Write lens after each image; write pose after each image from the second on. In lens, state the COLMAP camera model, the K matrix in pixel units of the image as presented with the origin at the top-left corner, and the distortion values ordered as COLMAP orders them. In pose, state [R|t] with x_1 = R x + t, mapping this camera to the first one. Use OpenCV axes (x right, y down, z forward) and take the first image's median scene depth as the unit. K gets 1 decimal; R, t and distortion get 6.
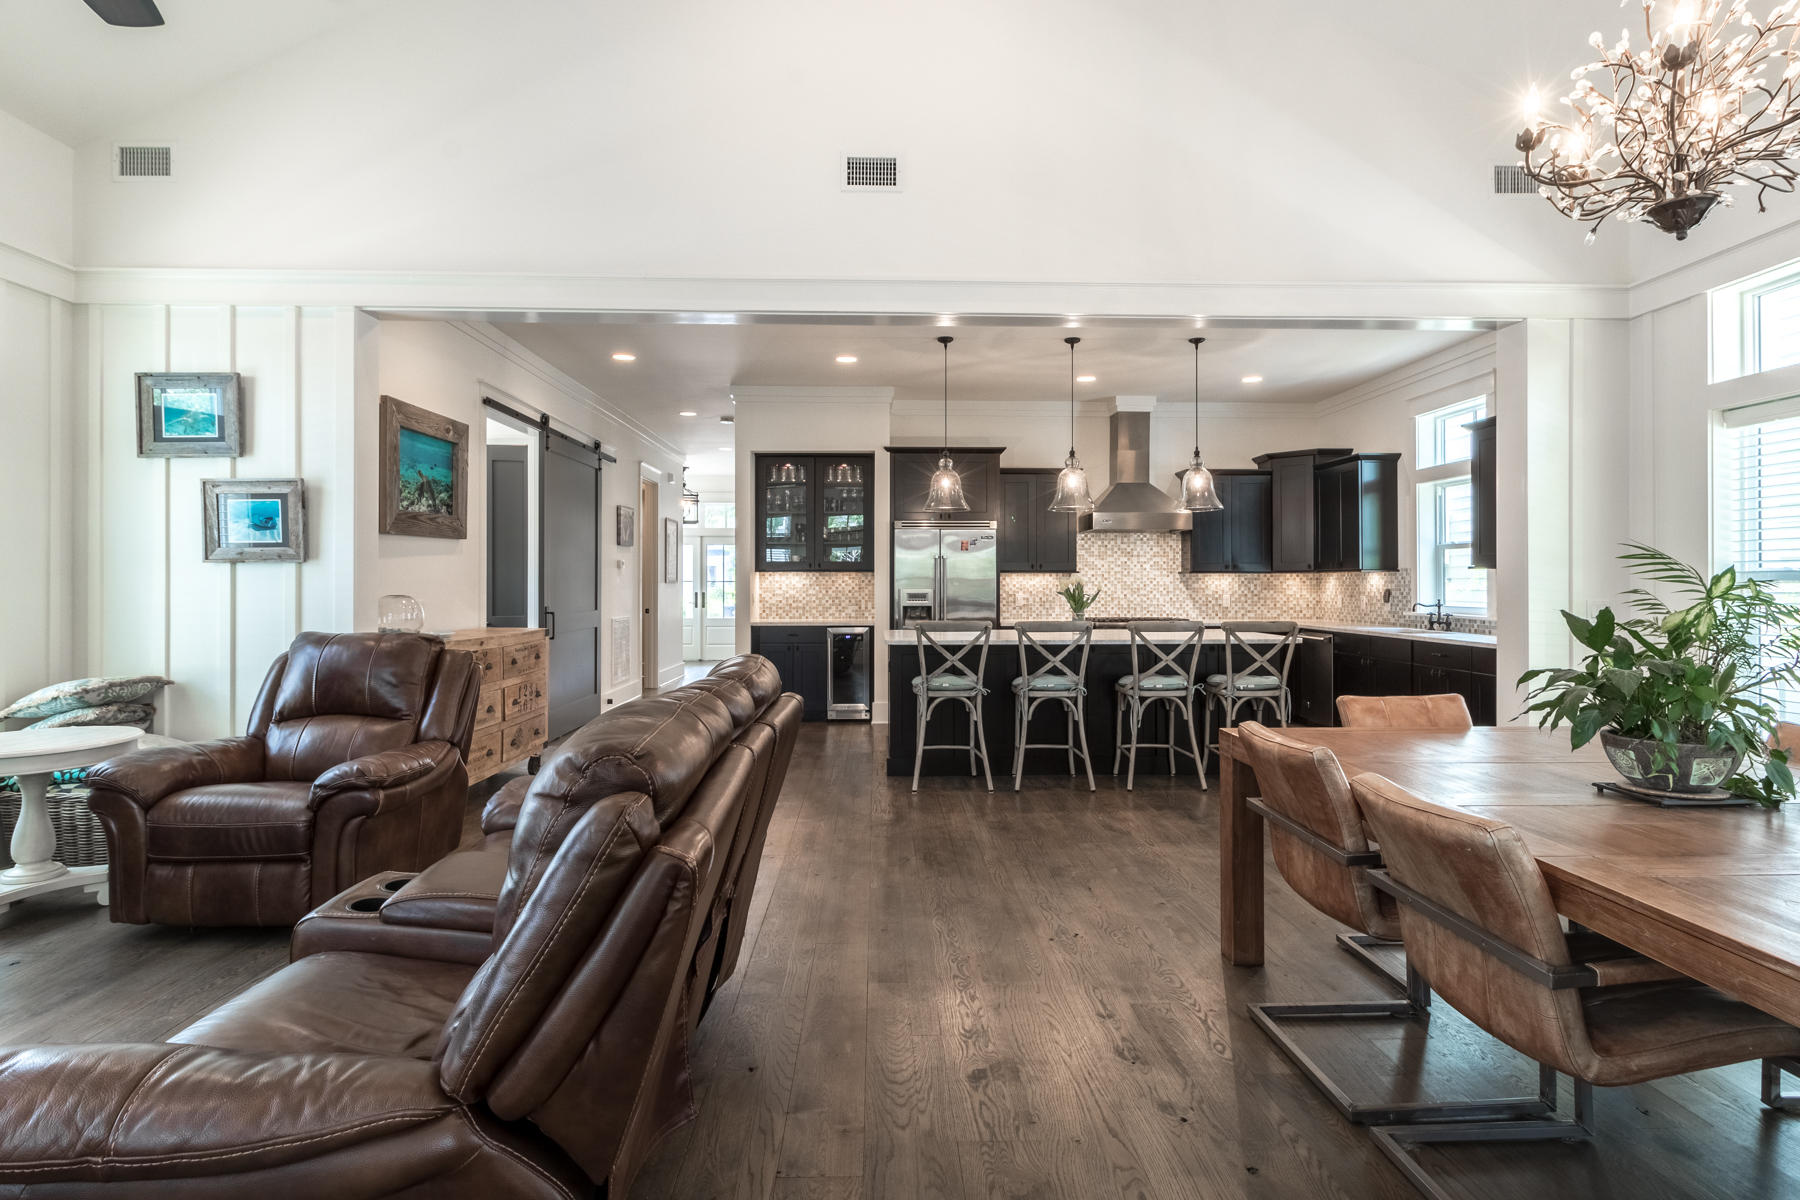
lens RADIAL K [[884.1, 0, 902.9], [0, 884.1, 576.8], [0, 0, 1]] dist [-0.001171, -0.000412]
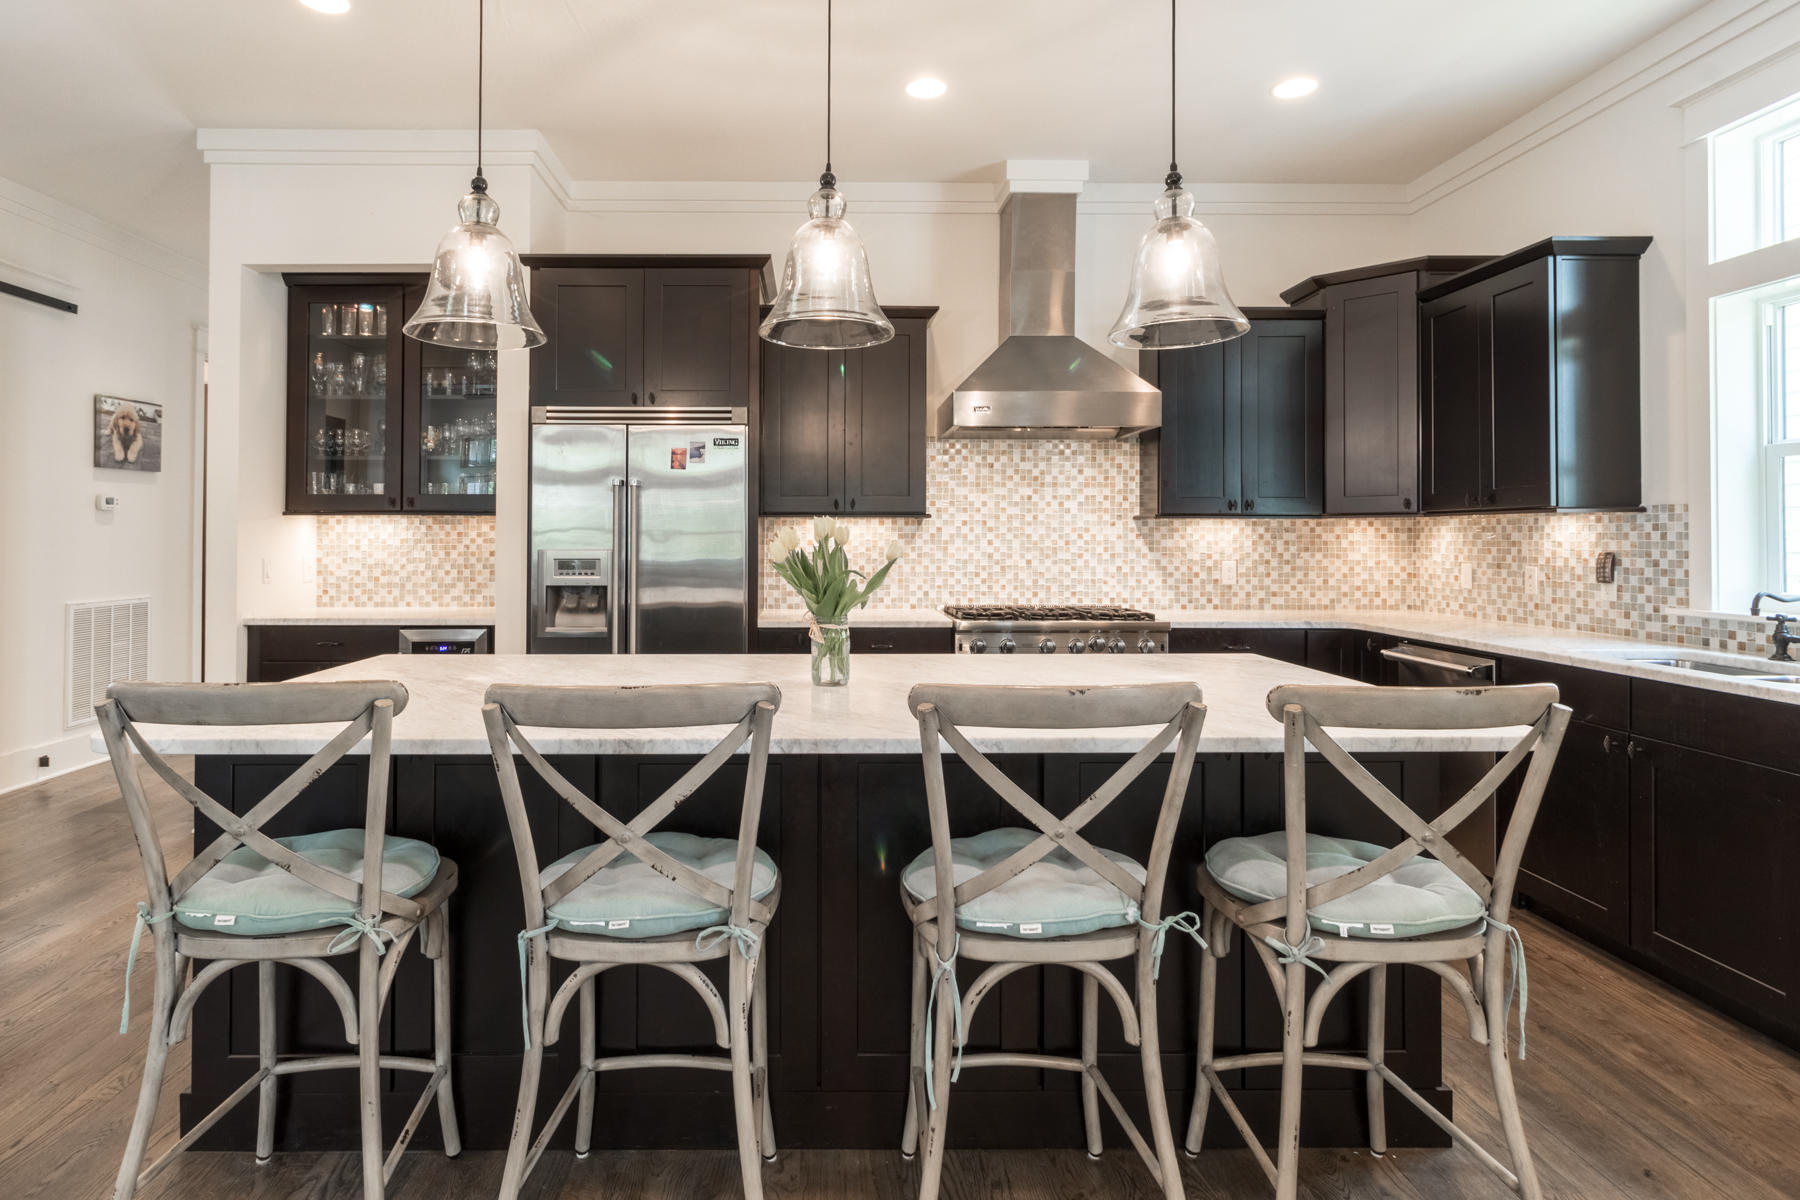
lens RADIAL K [[979.0, 0, 816.3], [0, 979.0, 525.1], [0, 0, 1]] dist [0.000530, 0.000155]
pose [[0.999702, 0.000496, -0.024394, 0.157975], [-0.000611, 0.999989, -0.004728, 0.002691], [0.024392, 0.004741, 0.999691, 0.478229]]
